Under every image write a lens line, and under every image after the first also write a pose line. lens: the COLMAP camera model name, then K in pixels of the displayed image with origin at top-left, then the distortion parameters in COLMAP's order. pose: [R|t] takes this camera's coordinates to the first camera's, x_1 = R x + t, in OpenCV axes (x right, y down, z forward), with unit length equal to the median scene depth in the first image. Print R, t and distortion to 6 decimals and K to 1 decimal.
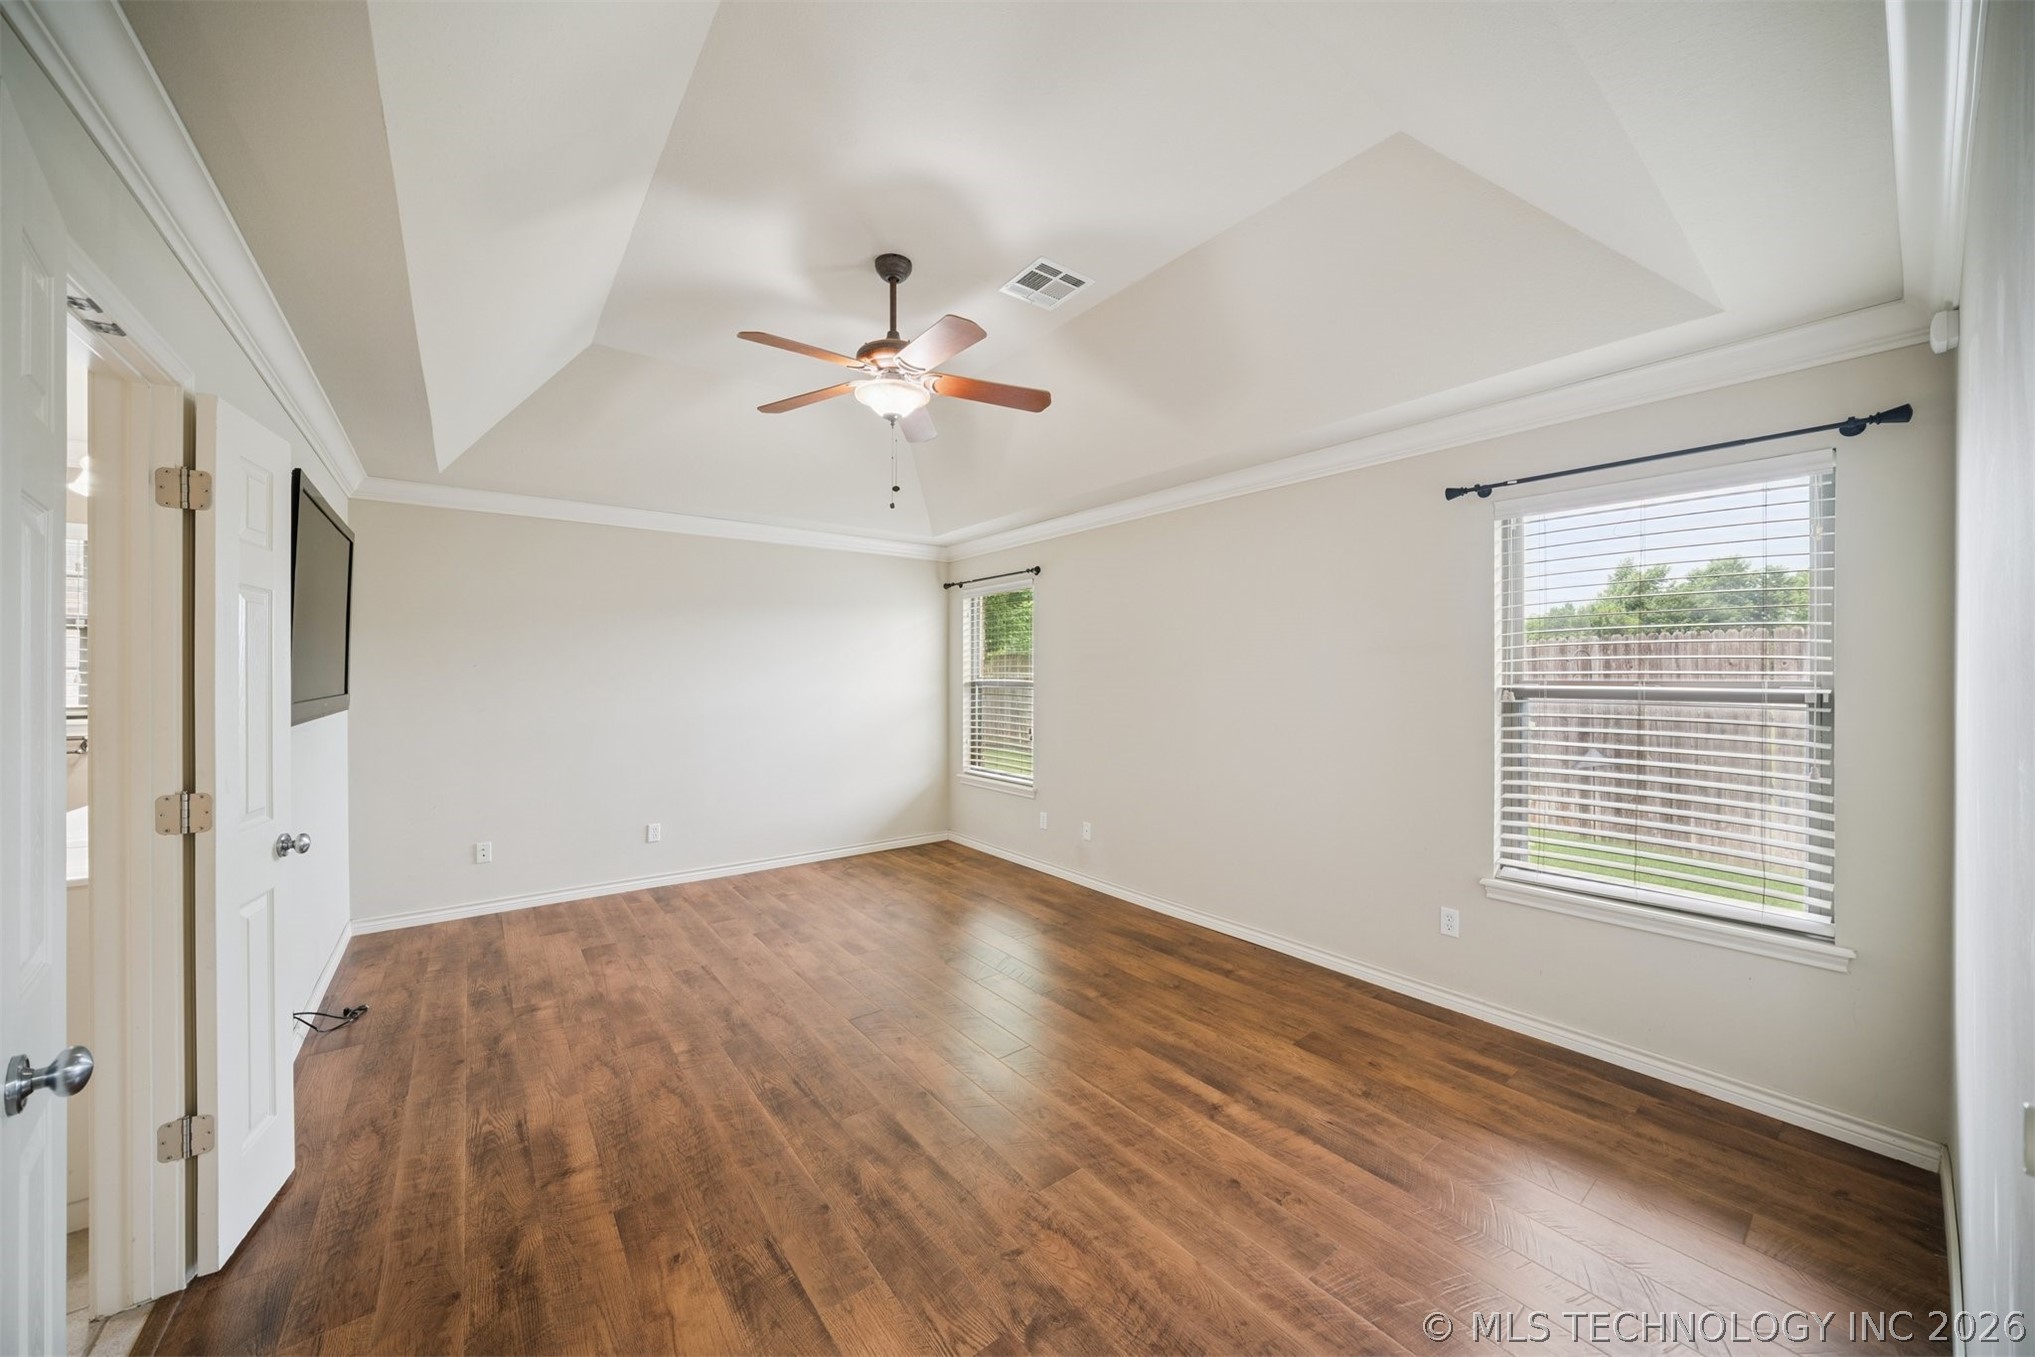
lens RADIAL K [[689.1, 0, 968.9], [0, 689.1, 676.3], [0, 0, 1]] dist [-0.001462, 0.000071]
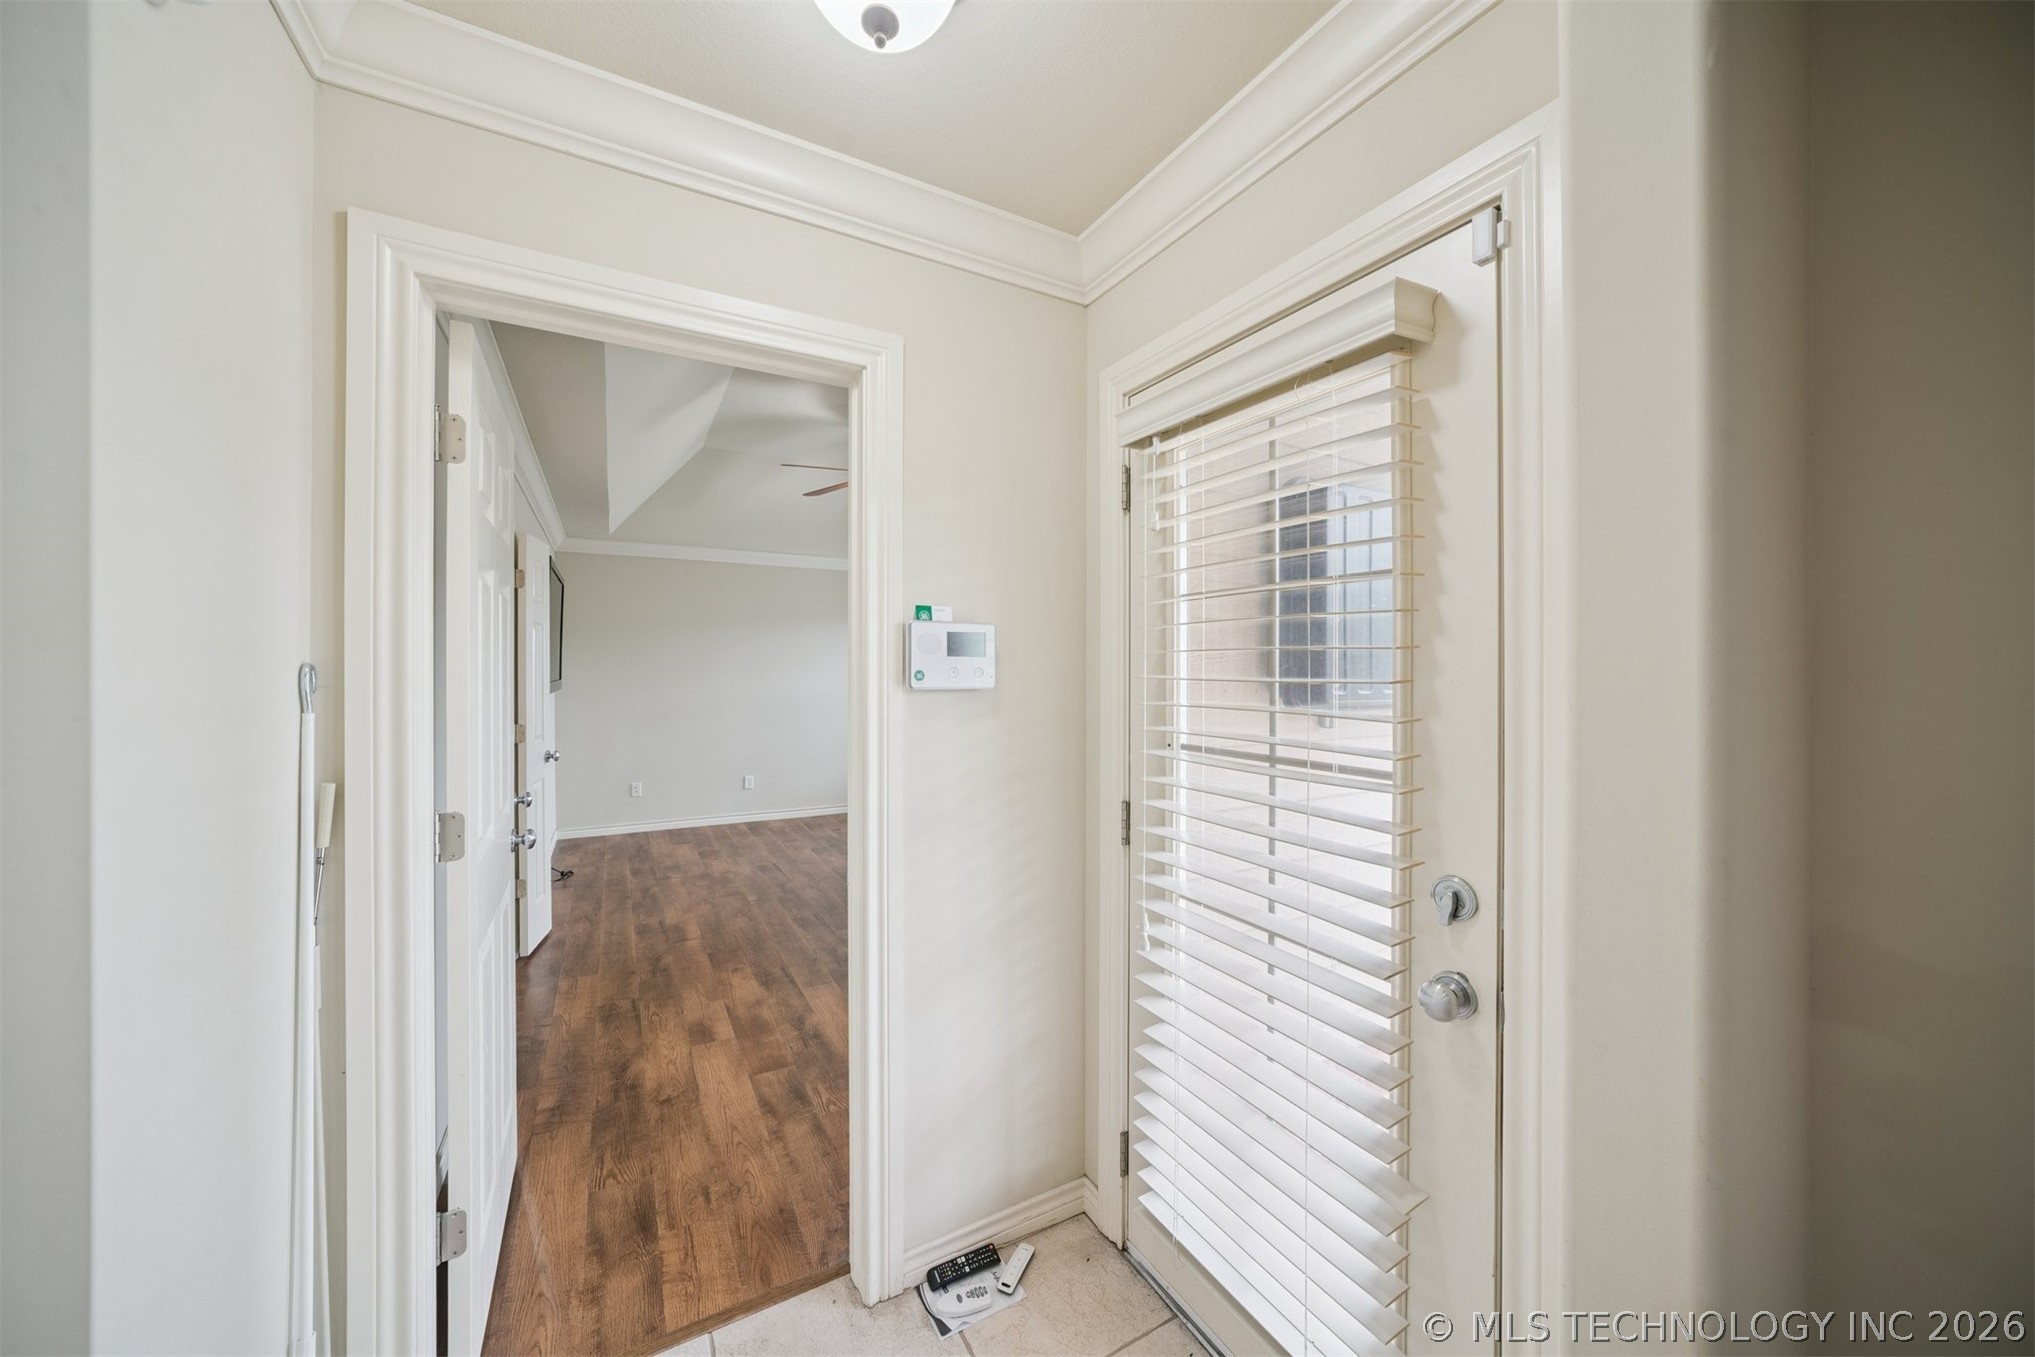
lens RADIAL K [[736.8, 0, 1017.5], [0, 736.8, 678.5], [0, 0, 1]] dist [-0.019896, -0.000055]
pose [[0.992769, 0.006575, -0.119862, 0.436015], [-0.005119, 0.999909, 0.012452, -0.004406], [0.119933, -0.011748, 0.992712, -0.683058]]
